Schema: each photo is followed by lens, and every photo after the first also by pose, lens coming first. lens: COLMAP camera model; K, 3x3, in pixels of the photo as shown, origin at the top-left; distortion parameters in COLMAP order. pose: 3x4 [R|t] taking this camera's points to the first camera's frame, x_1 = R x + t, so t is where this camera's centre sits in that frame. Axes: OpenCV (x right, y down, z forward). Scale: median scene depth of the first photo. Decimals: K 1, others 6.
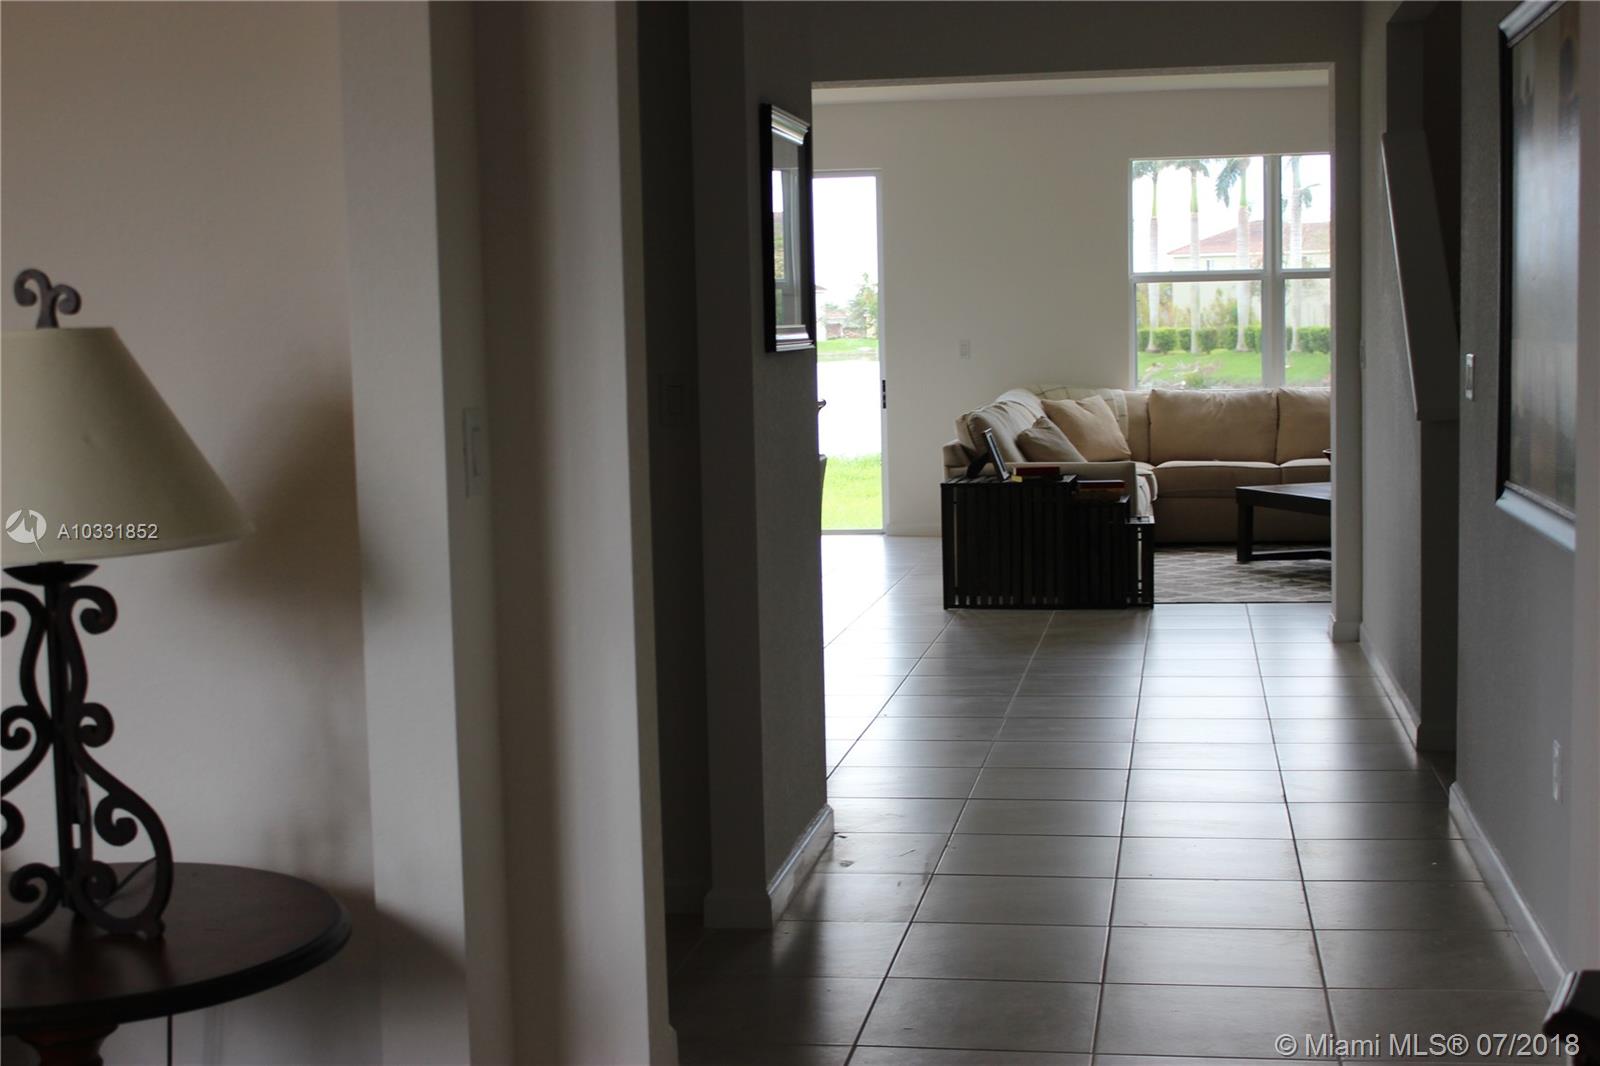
lens RADIAL K [[2230.2, 0, 830.3], [0, 2230.2, 582.6], [0, 0, 1]] dist [-0.076893, 0.186785]
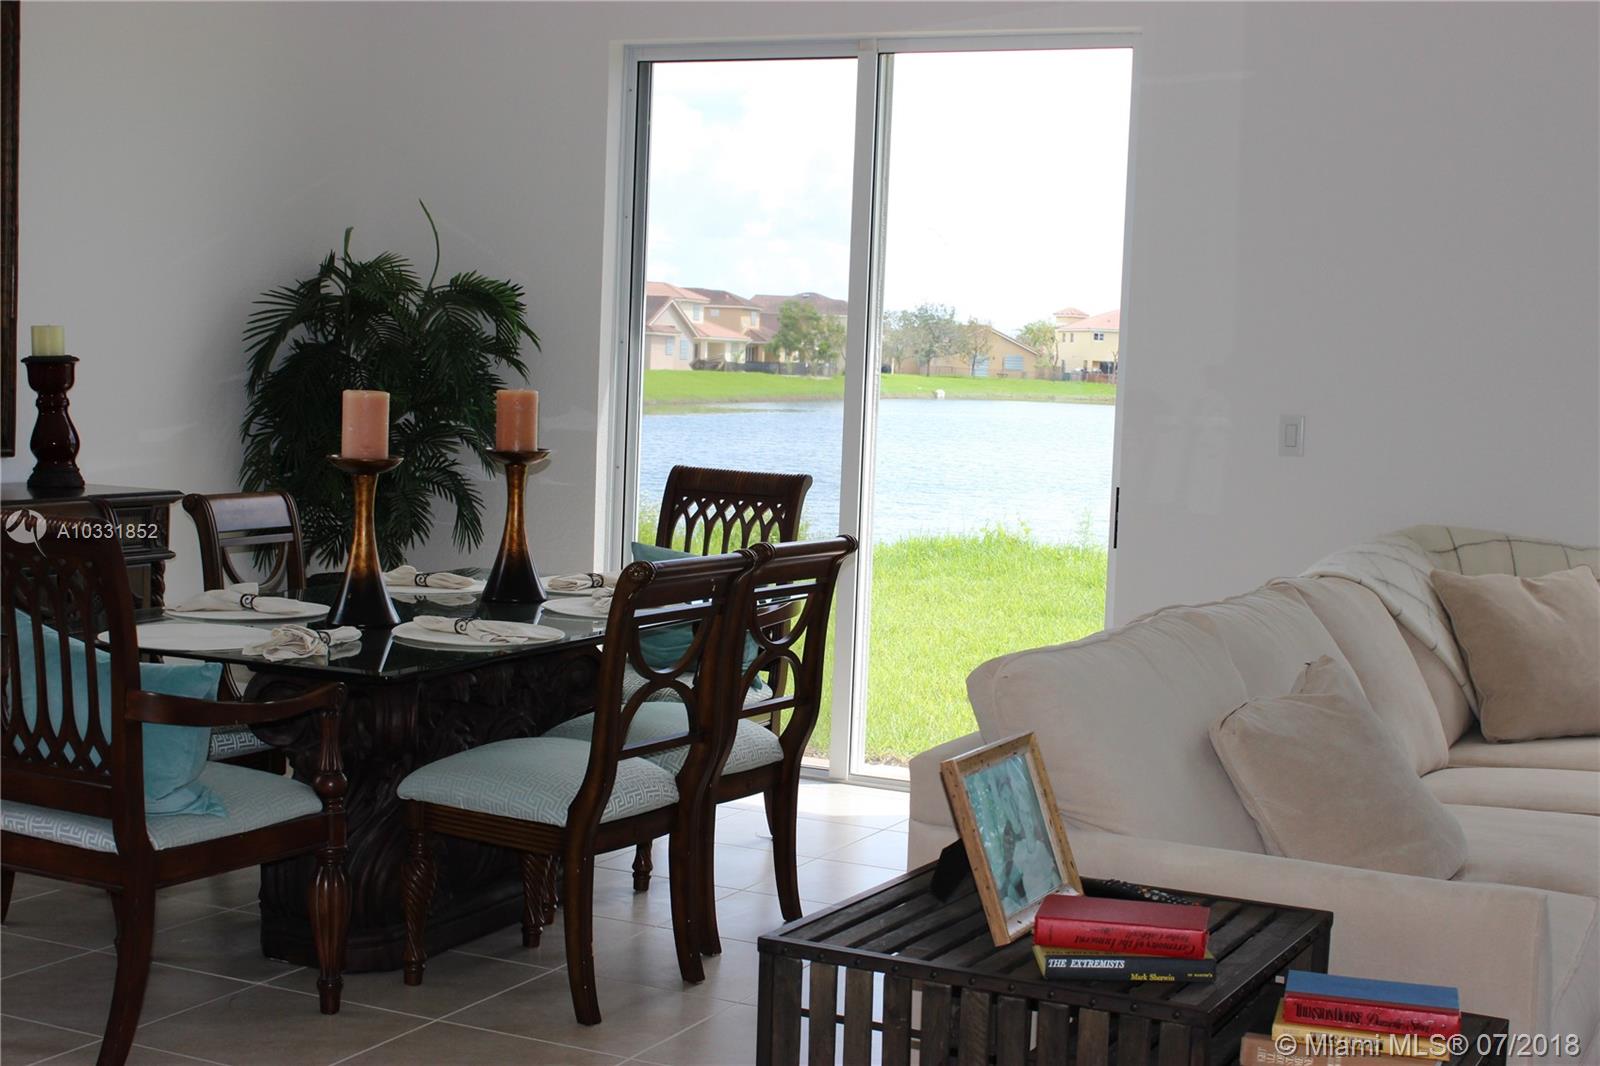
lens RADIAL K [[2230.2, 0, 830.3], [0, 2230.2, 582.6], [0, 0, 1]] dist [-0.076893, 0.186785]
pose [[0.958658, 0.087708, -0.270705, 0.128766], [-0.092072, 0.995746, -0.003435, -0.088299], [0.269252, 0.028217, 0.962656, 0.742595]]
